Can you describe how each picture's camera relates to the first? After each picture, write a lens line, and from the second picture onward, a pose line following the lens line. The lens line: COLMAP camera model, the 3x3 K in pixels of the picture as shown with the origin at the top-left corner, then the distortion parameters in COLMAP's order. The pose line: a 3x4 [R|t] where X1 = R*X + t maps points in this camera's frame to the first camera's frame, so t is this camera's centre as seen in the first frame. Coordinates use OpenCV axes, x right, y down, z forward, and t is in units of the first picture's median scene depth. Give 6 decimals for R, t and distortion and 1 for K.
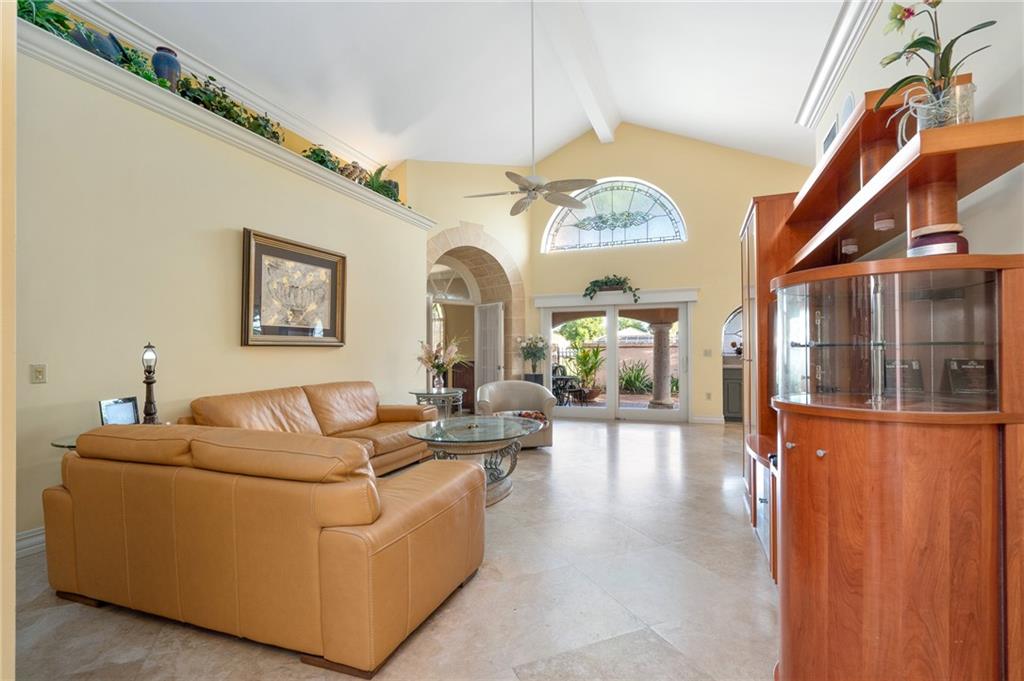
lens RADIAL K [[472.8, 0, 513.2], [0, 472.8, 344.2], [0, 0, 1]] dist [0.000437, 0.001758]
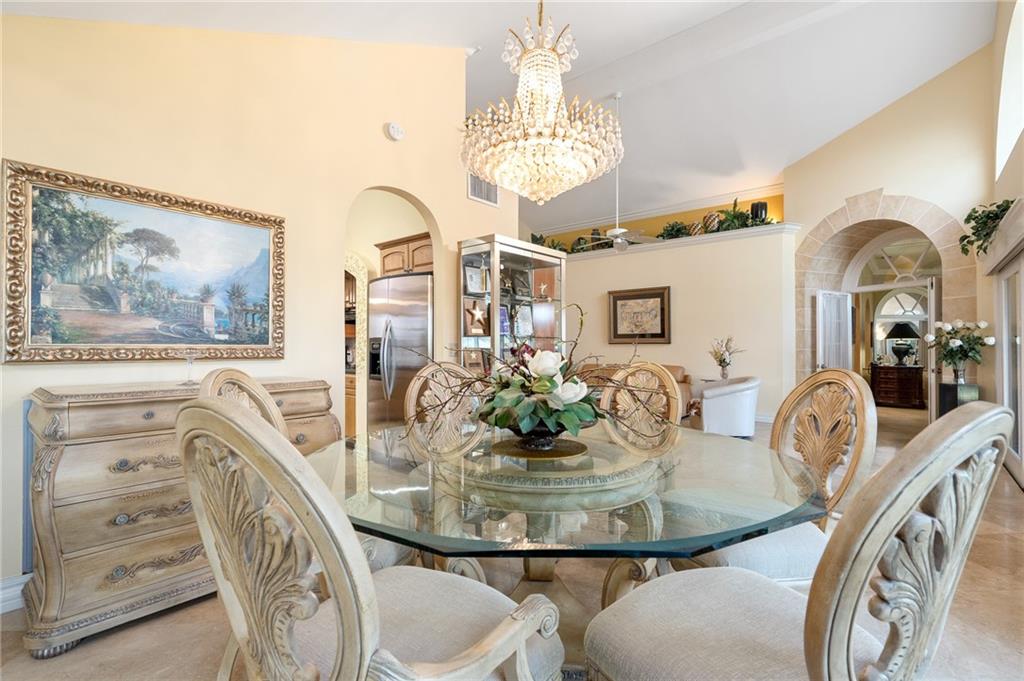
lens RADIAL K [[472.8, 0, 511.9], [0, 472.8, 338.9], [0, 0, 1]] dist [0.000437, 0.001758]
pose [[-0.312885, -0.009927, -0.949739, 1.525388], [0.014552, 0.999778, -0.015244, 0.007851], [0.949680, -0.018591, -0.312671, 1.122090]]
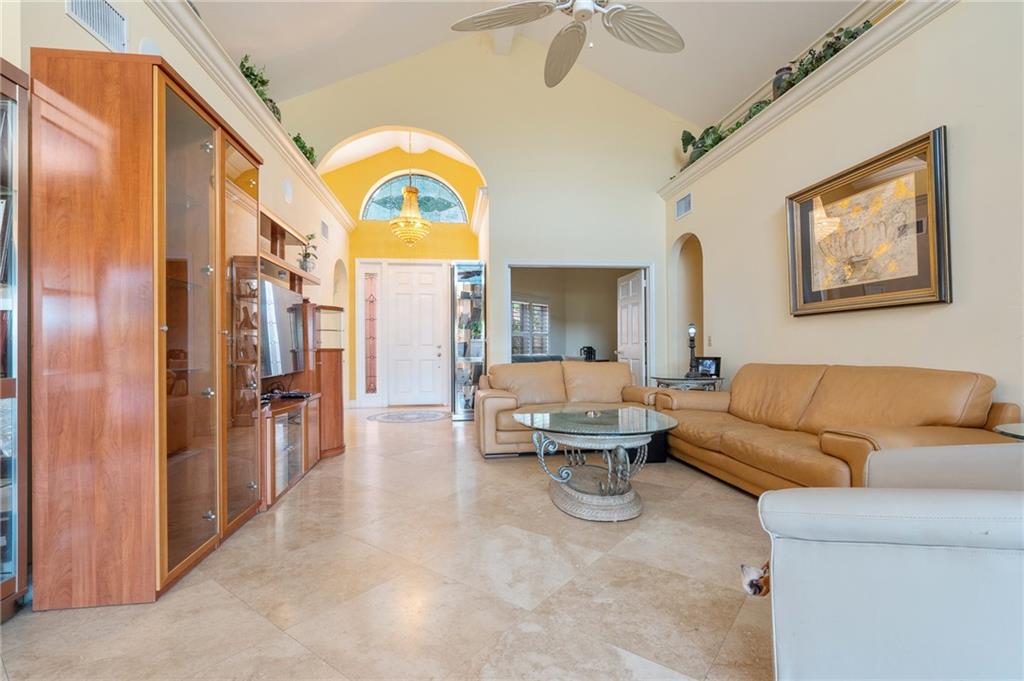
lens RADIAL K [[472.8, 0, 511.9], [0, 472.8, 337.5], [0, 0, 1]] dist [0.000437, 0.001758]
pose [[-0.872152, 0.003042, -0.489226, 0.361986], [0.022382, 0.999182, -0.033687, 0.057786], [0.488724, -0.040330, -0.871506, 1.379096]]
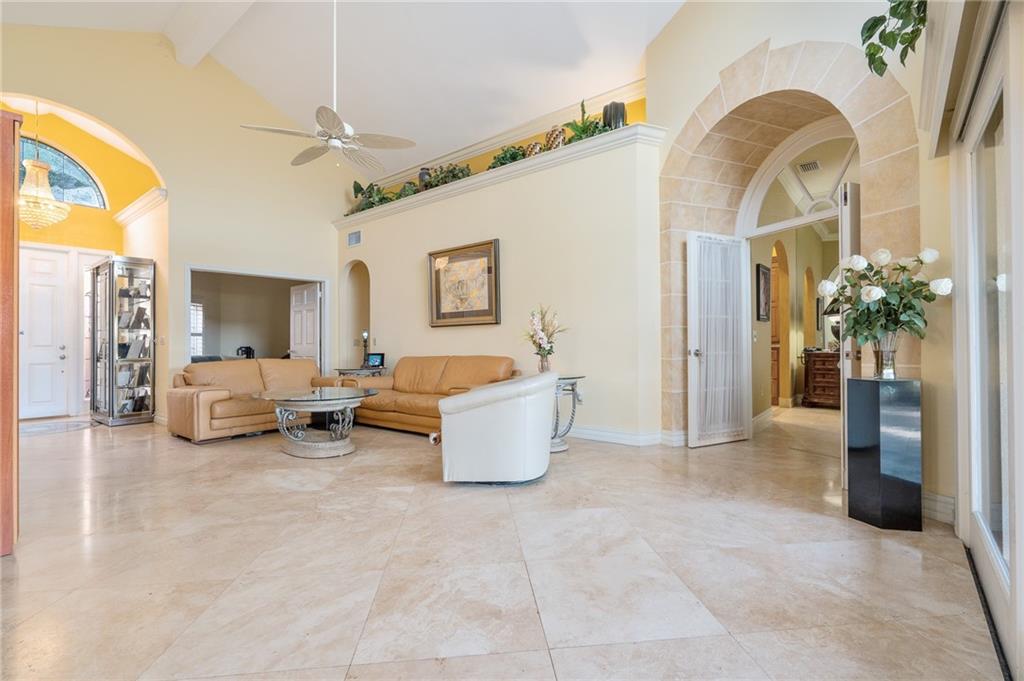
lens RADIAL K [[472.8, 0, 521.9], [0, 472.8, 340.4], [0, 0, 1]] dist [0.000437, 0.001758]
pose [[-0.284705, 0.004417, -0.958605, 0.759871], [0.031647, 0.999488, -0.004794, 0.057048], [0.958093, -0.031702, -0.284698, 1.537520]]
